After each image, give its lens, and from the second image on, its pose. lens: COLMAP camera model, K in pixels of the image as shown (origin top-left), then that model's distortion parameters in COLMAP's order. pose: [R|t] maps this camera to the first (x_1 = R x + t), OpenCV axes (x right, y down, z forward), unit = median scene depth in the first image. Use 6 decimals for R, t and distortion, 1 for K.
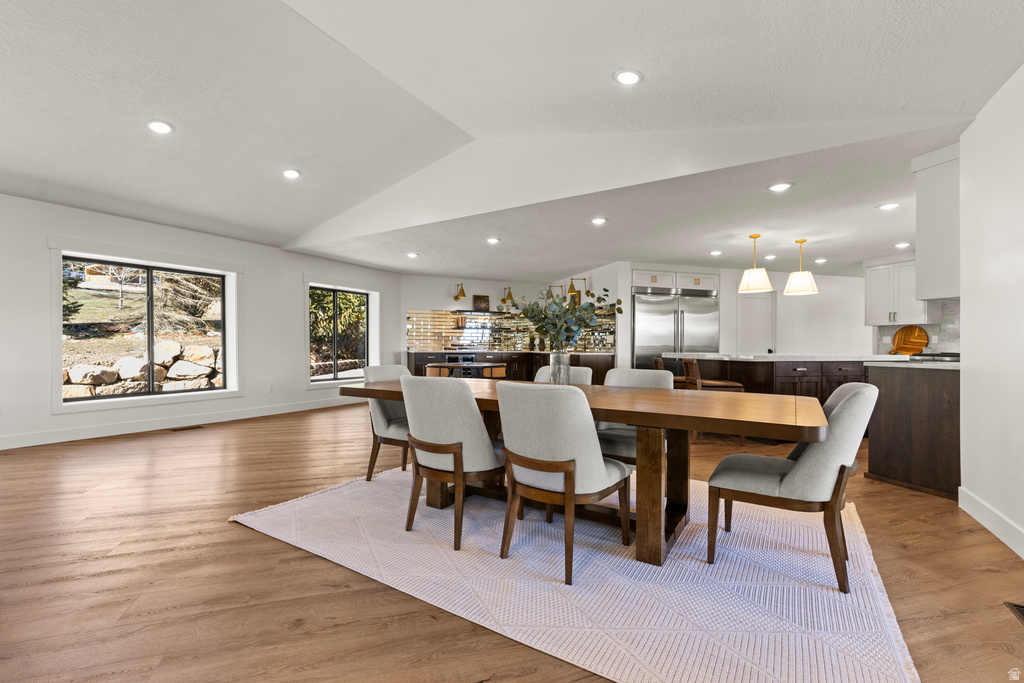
lens RADIAL K [[449.2, 0, 498.6], [0, 449.2, 343.0], [0, 0, 1]] dist [0.005586, 0.000168]
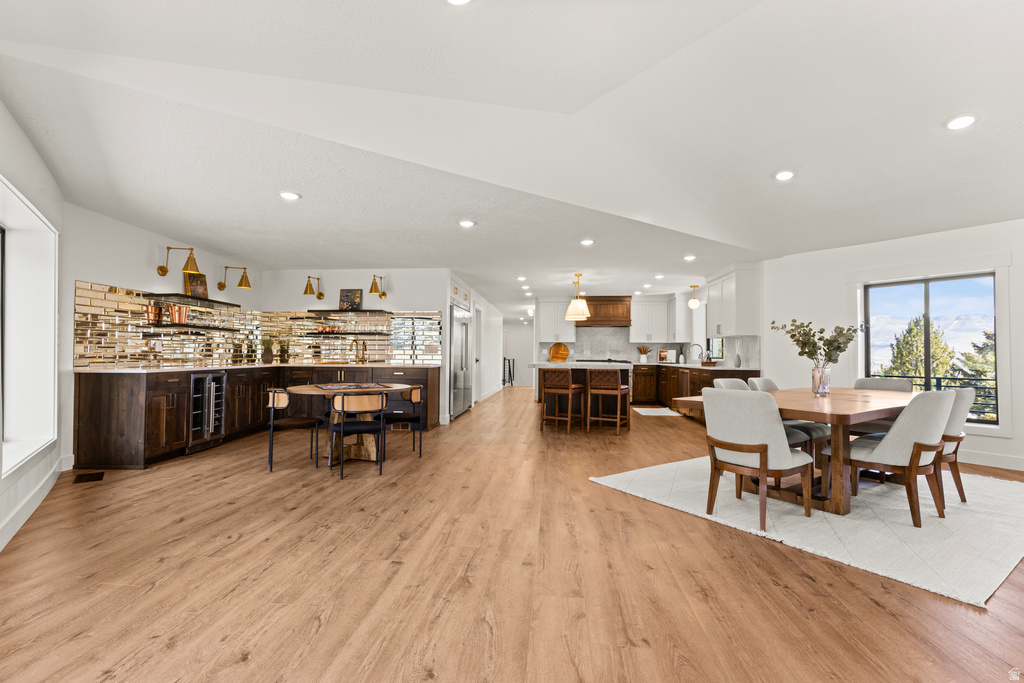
lens RADIAL K [[463.8, 0, 519.4], [0, 463.8, 343.2], [0, 0, 1]] dist [0.002063, 0.000117]
pose [[0.375757, 0.020614, 0.926489, -0.580461], [-0.009021, 0.999787, -0.018587, -0.005598], [-0.926674, -0.001374, 0.375863, 0.482752]]
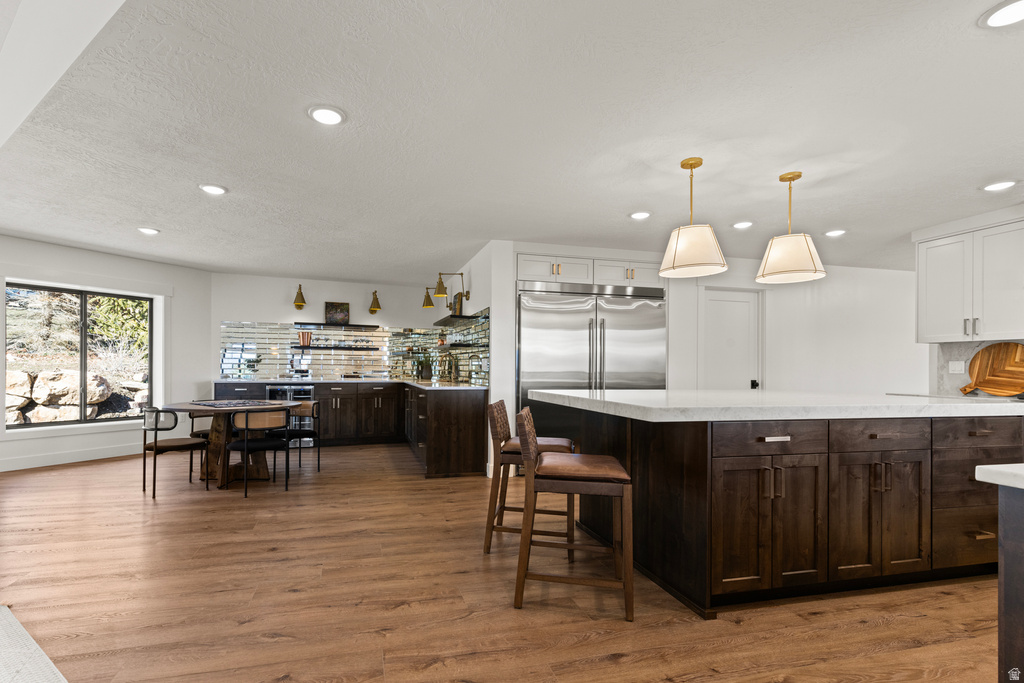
lens RADIAL K [[476.4, 0, 447.9], [0, 476.4, 365.3], [0, 0, 1]] dist [0.007048, 0.000430]
pose [[0.997494, 0.003280, -0.070681, 0.248427], [-0.003371, 0.999994, -0.001165, -0.006481], [0.070677, 0.001400, 0.997498, 0.332051]]
